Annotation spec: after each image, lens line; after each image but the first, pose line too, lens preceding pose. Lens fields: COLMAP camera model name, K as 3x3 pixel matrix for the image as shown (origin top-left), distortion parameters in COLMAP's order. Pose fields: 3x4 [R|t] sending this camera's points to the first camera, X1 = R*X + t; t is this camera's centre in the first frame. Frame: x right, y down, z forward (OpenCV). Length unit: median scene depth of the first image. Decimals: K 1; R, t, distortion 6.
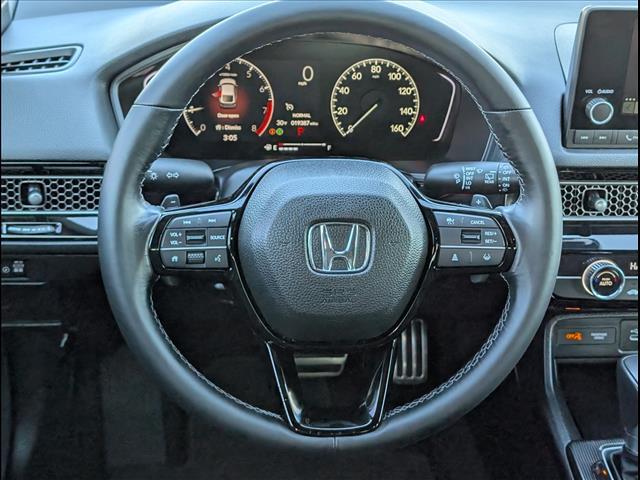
lens RADIAL K [[1000.6, 0, 317.5], [0, 1000.6, 225.3], [0, 0, 1]] dist [0.199690, -0.951586]
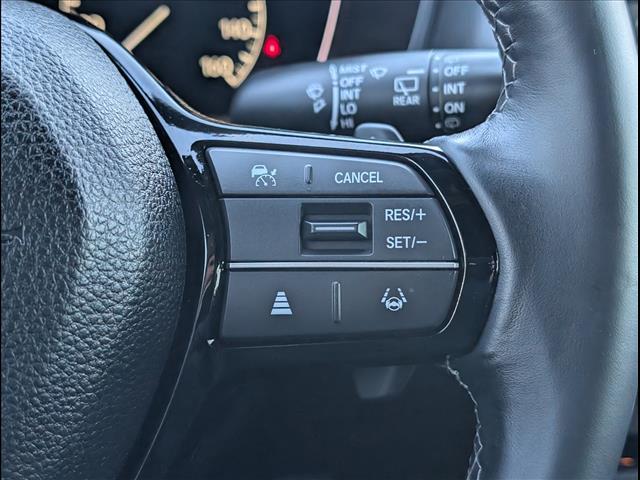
lens RADIAL K [[1000.6, 0, 317.5], [0, 1000.6, 225.3], [0, 0, 1]] dist [0.199690, -0.951586]
pose [[0.998891, -0.012972, 0.045263, 0.133028], [0.018919, 0.990864, -0.133532, 0.047110], [-0.043118, 0.134241, 0.990010, 0.714025]]
